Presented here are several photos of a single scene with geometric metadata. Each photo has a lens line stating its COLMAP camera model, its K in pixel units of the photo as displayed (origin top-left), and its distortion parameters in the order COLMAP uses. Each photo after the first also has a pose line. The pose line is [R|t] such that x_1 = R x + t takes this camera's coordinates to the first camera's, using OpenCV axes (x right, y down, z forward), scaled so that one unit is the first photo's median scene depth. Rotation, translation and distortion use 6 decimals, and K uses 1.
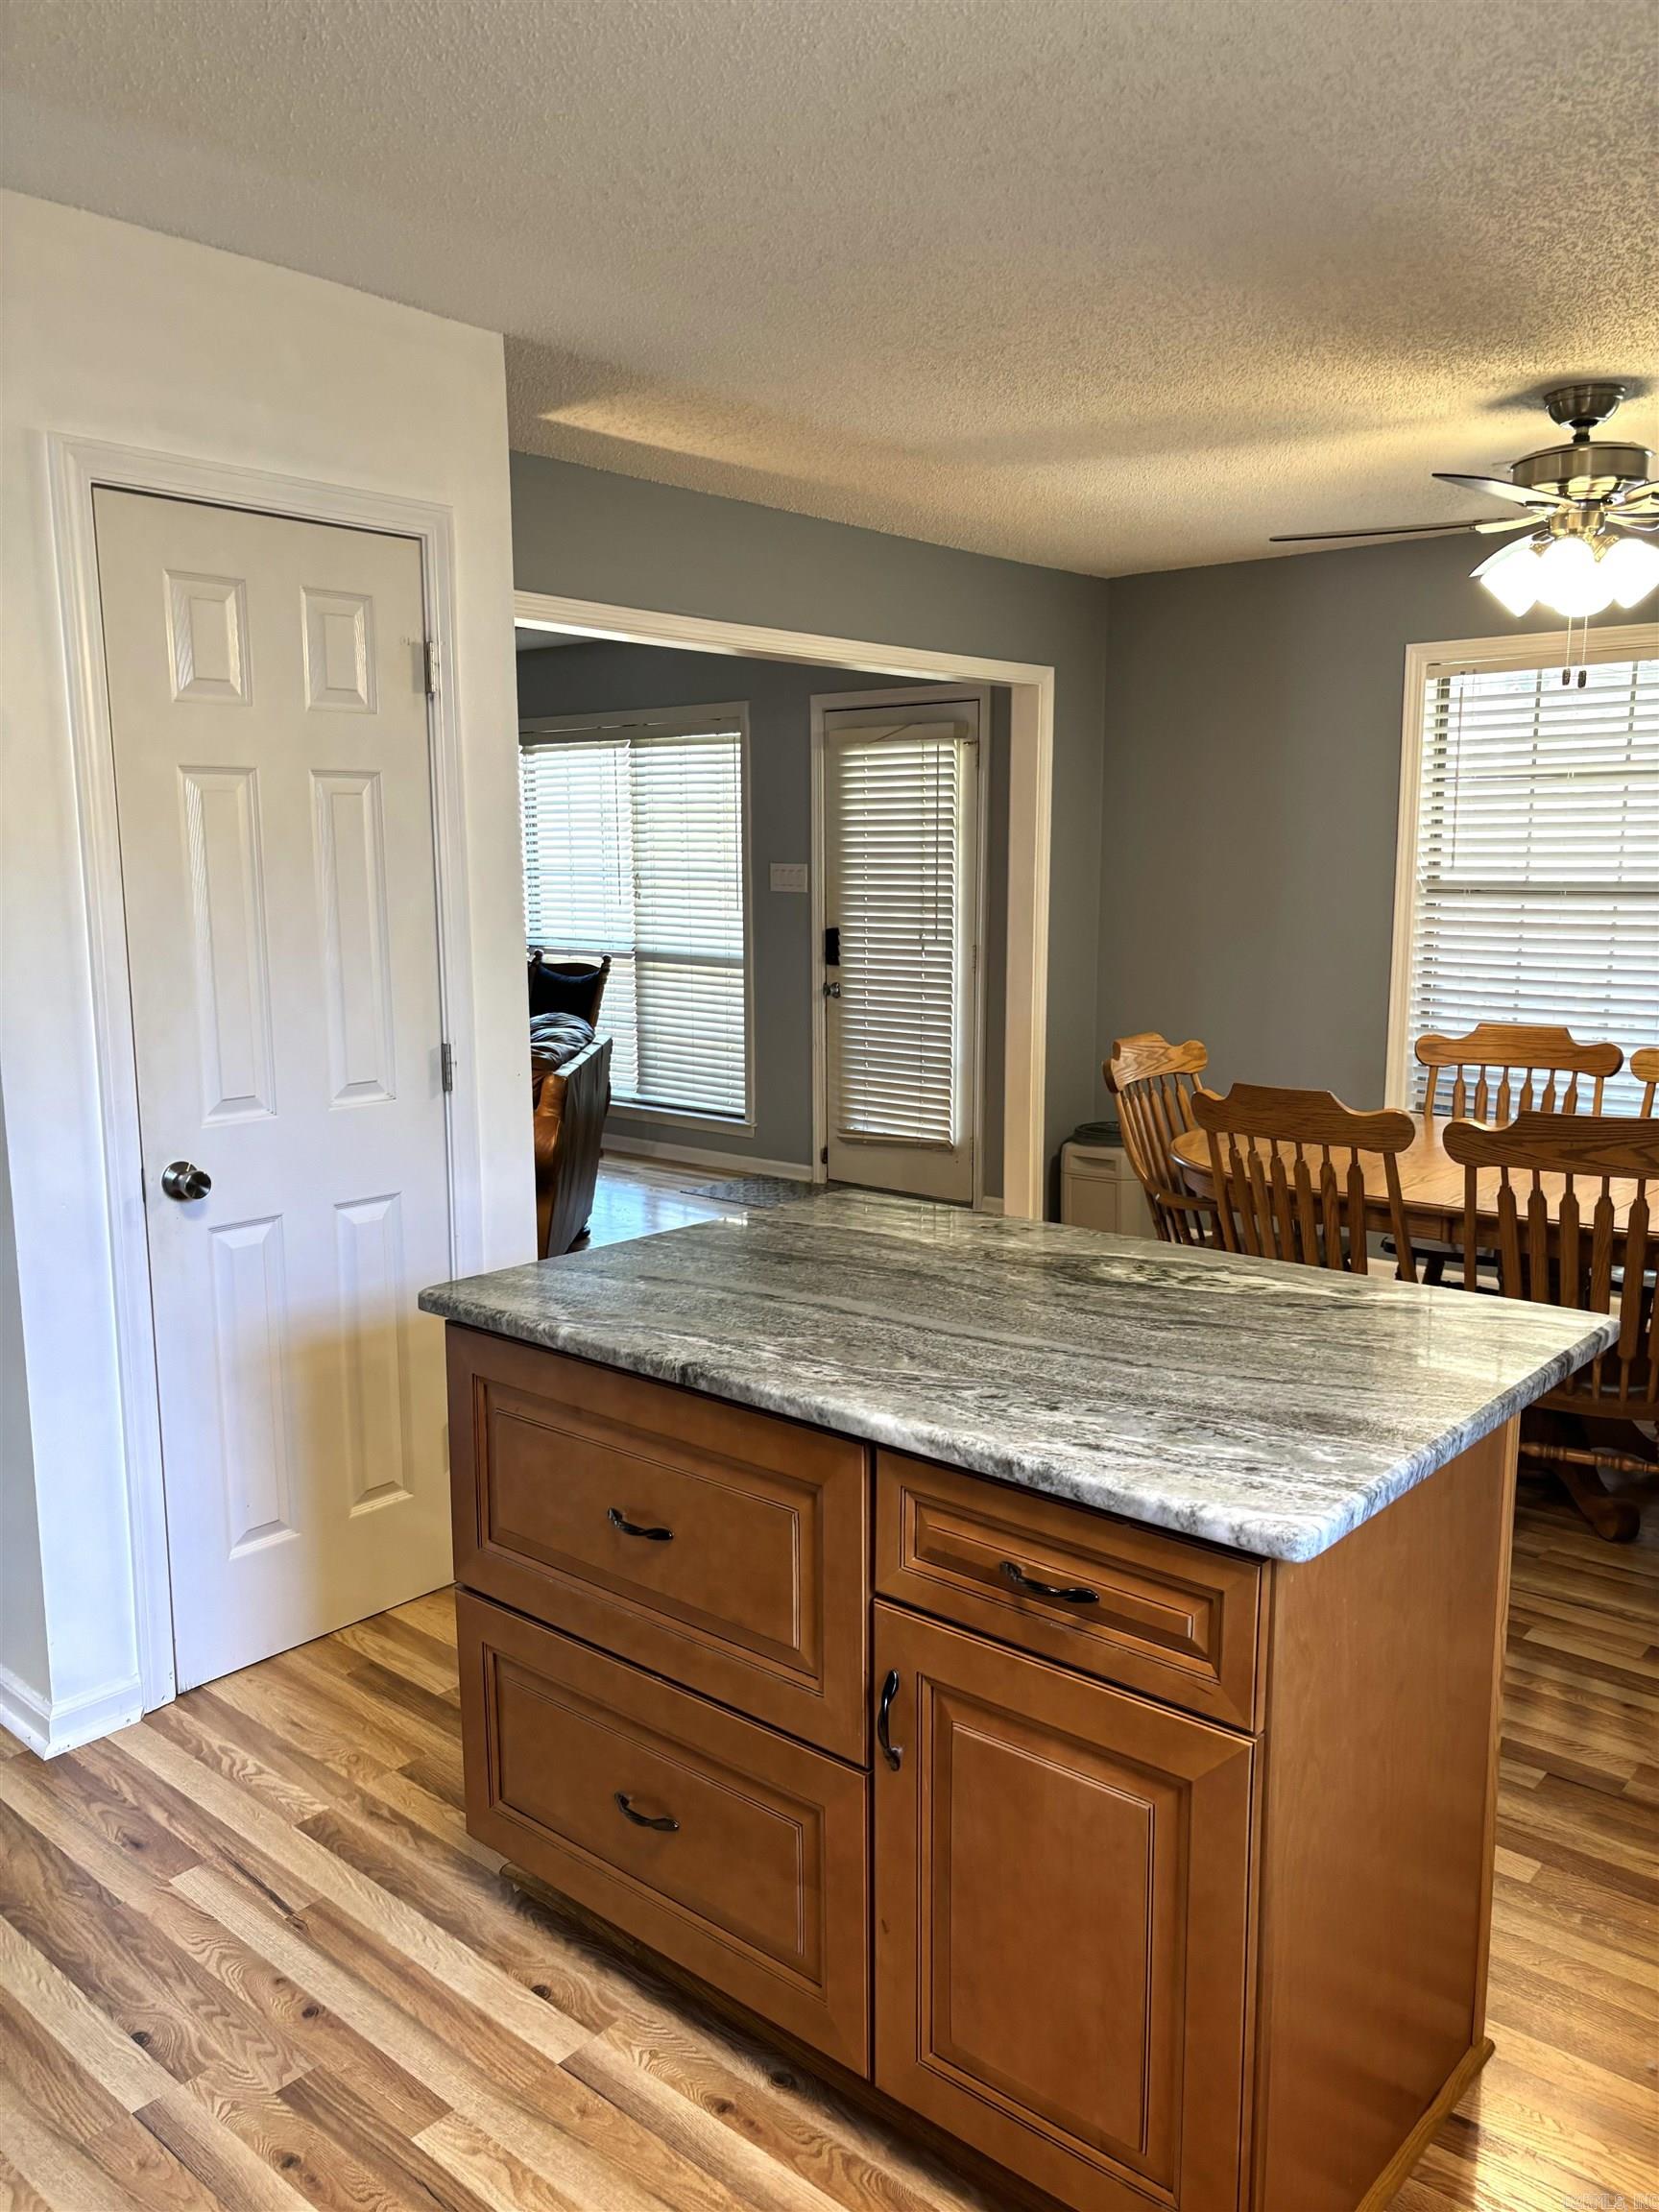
lens RADIAL K [[1664.3, 0, 836.7], [0, 1664.3, 1108.4], [0, 0, 1]] dist [0.053494, -0.055499]
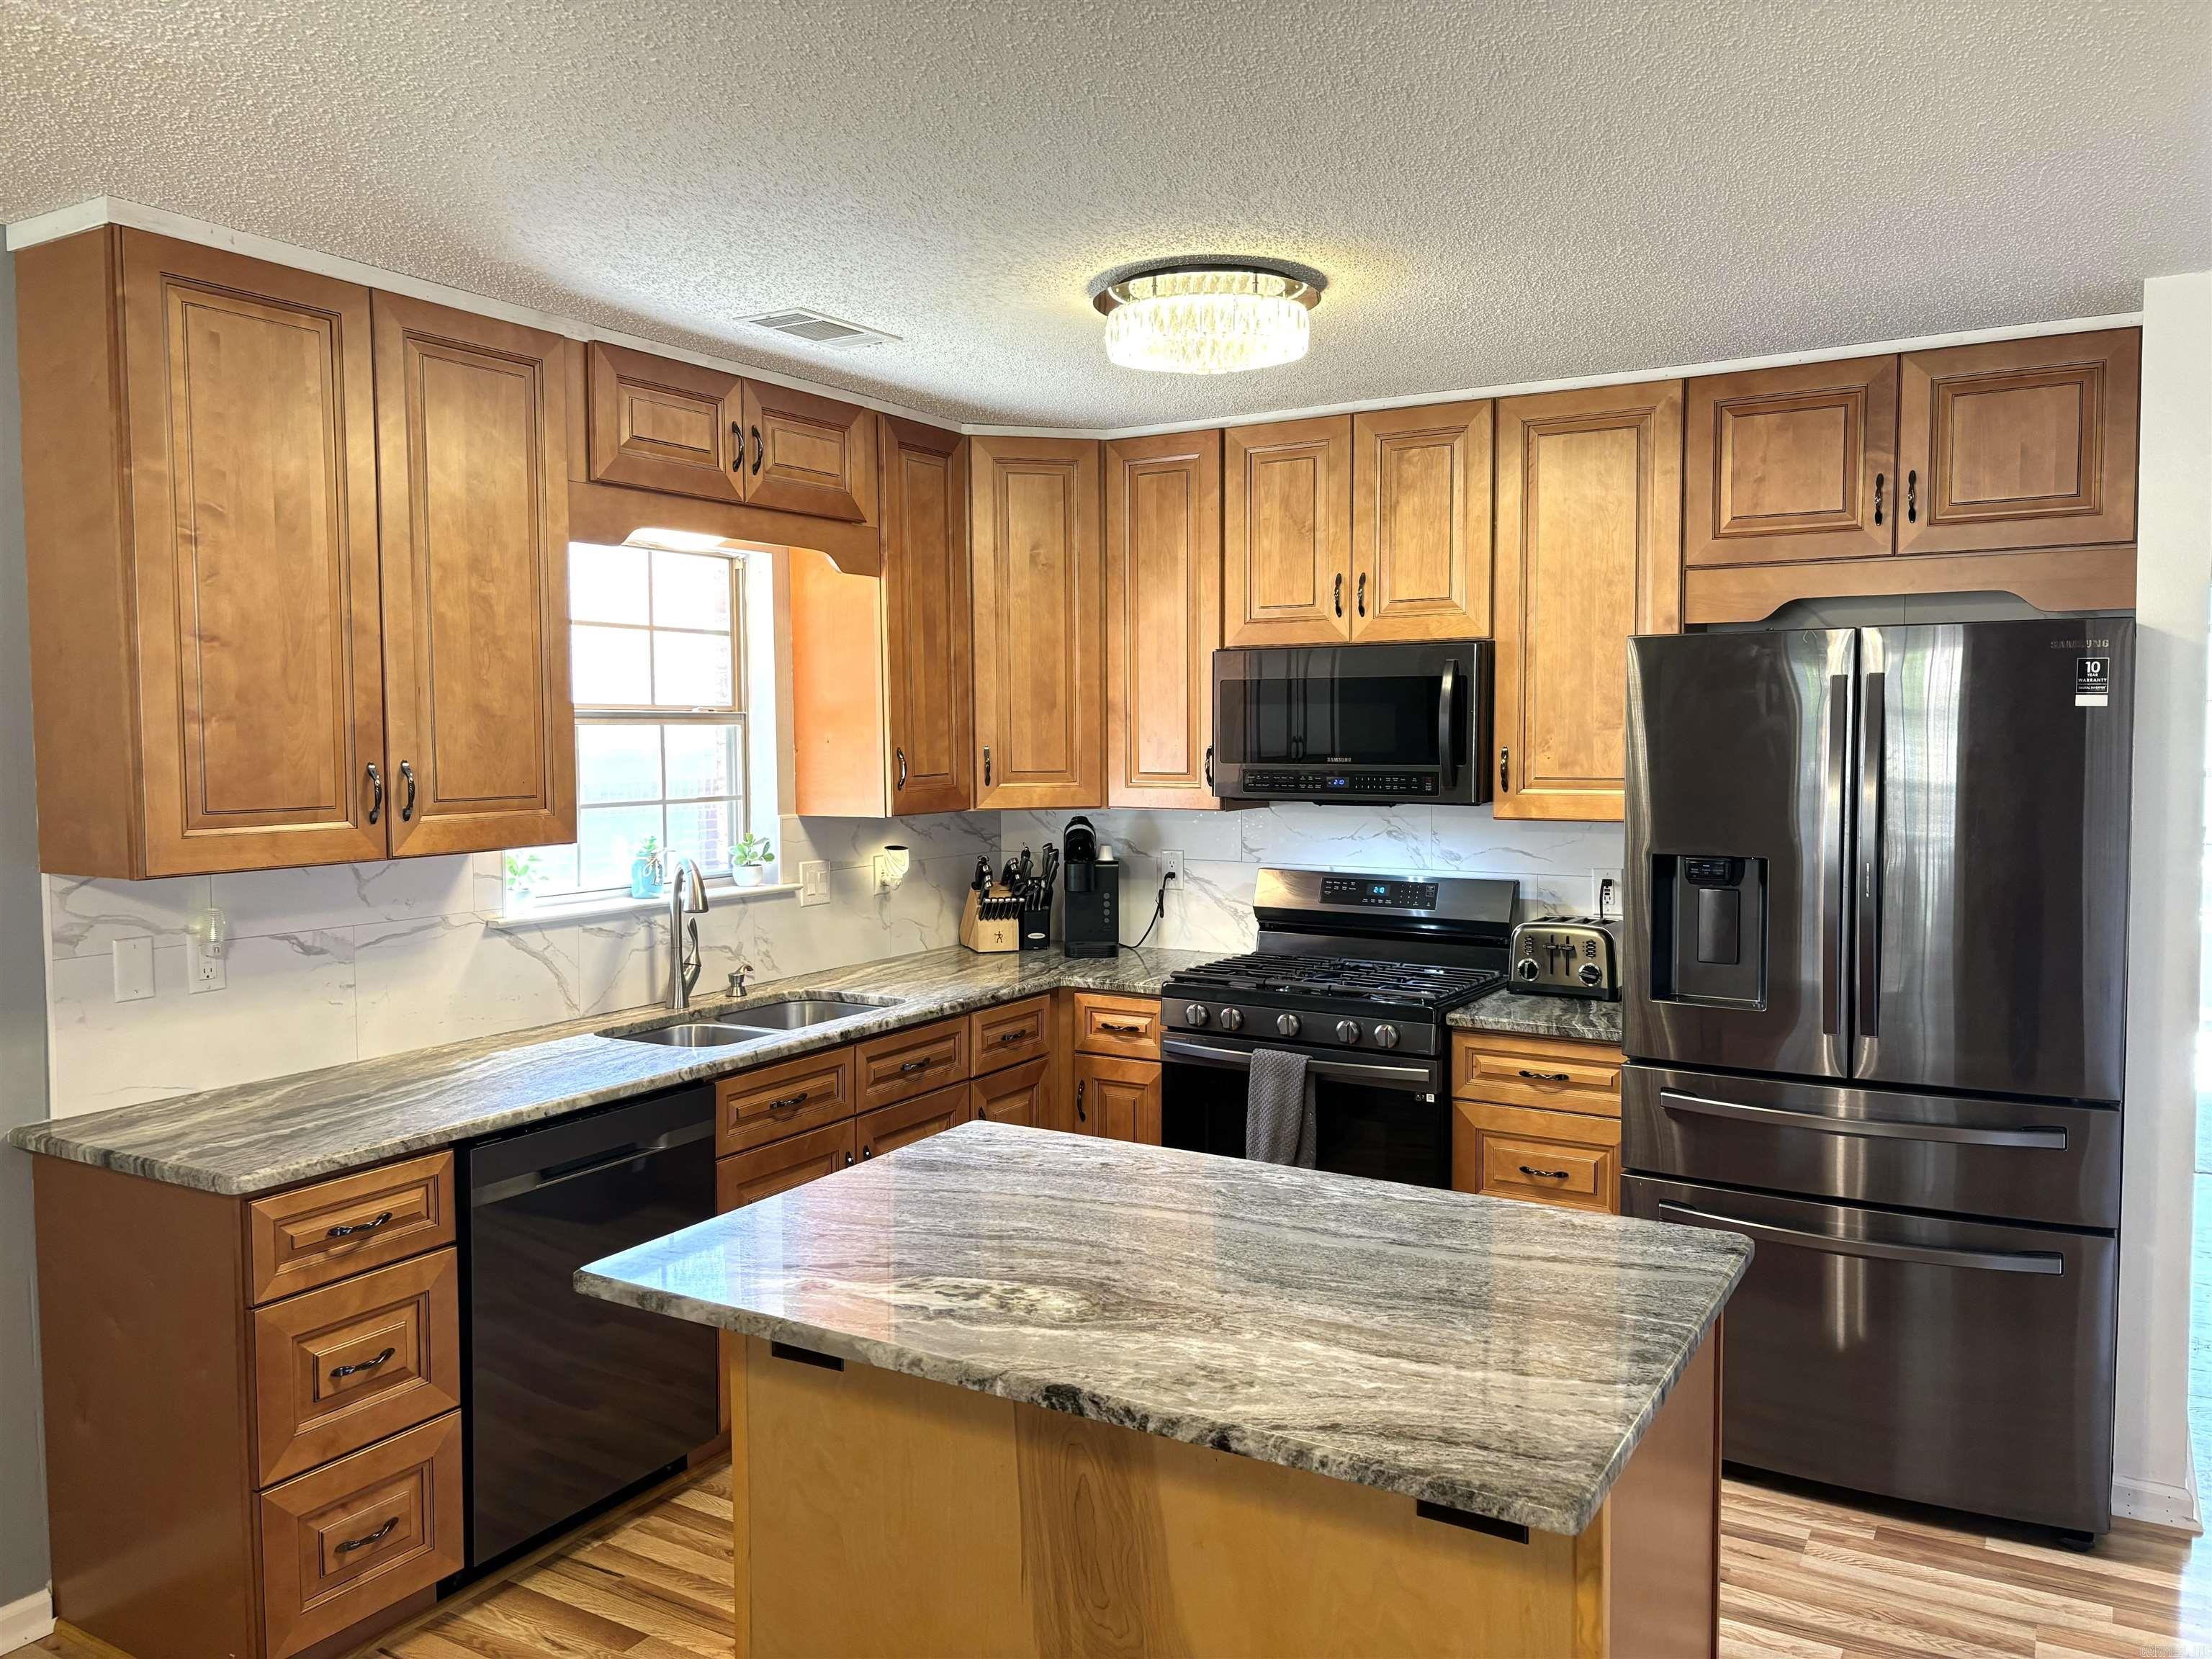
lens RADIAL K [[1664.3, 0, 1095.6], [0, 1664.3, 829.0], [0, 0, 1]] dist [0.053494, -0.055499]
pose [[-0.984526, 0.021075, -0.173968, 0.322402], [-0.017047, 0.976516, 0.214771, -0.357523], [0.174409, 0.214413, -0.961046, 1.954161]]
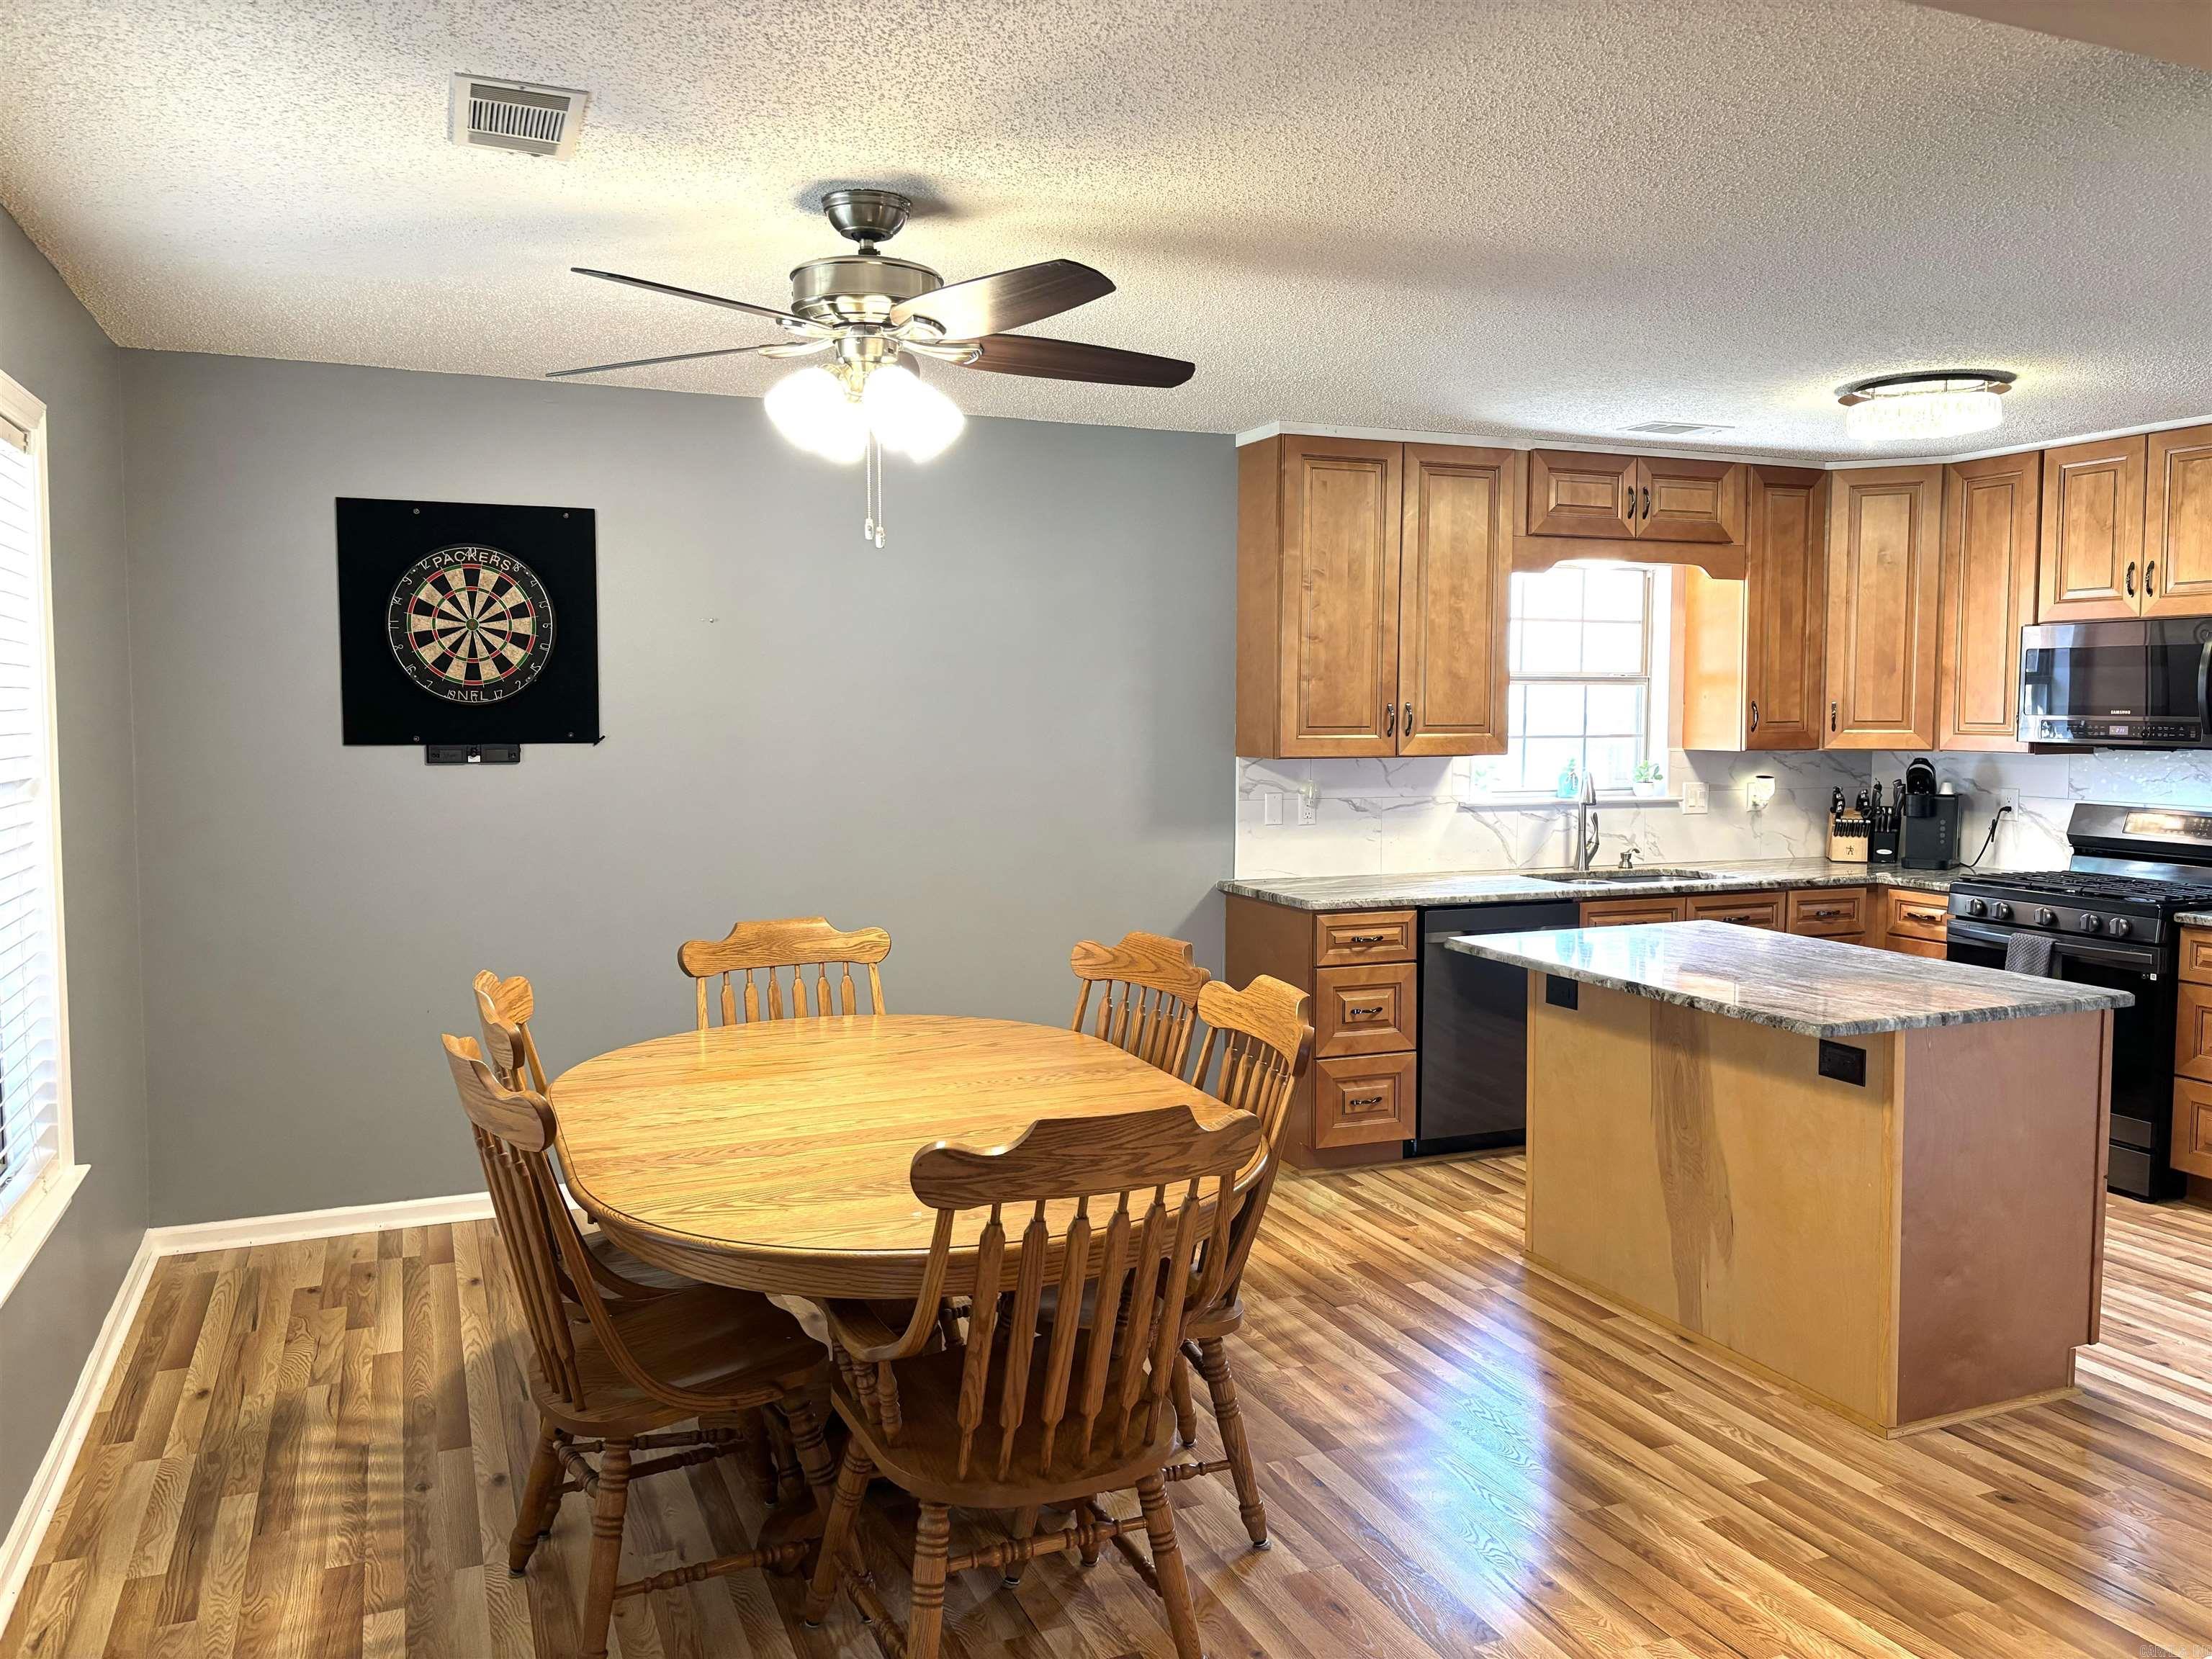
lens RADIAL K [[1664.3, 0, 1108.6], [0, 1664.3, 813.2], [0, 0, 1]] dist [0.053494, -0.055499]
pose [[-0.898325, -0.025511, 0.438590, -0.075500], [0.070783, 0.976866, 0.201798, -0.484764], [-0.433592, 0.212325, -0.875738, 2.978831]]
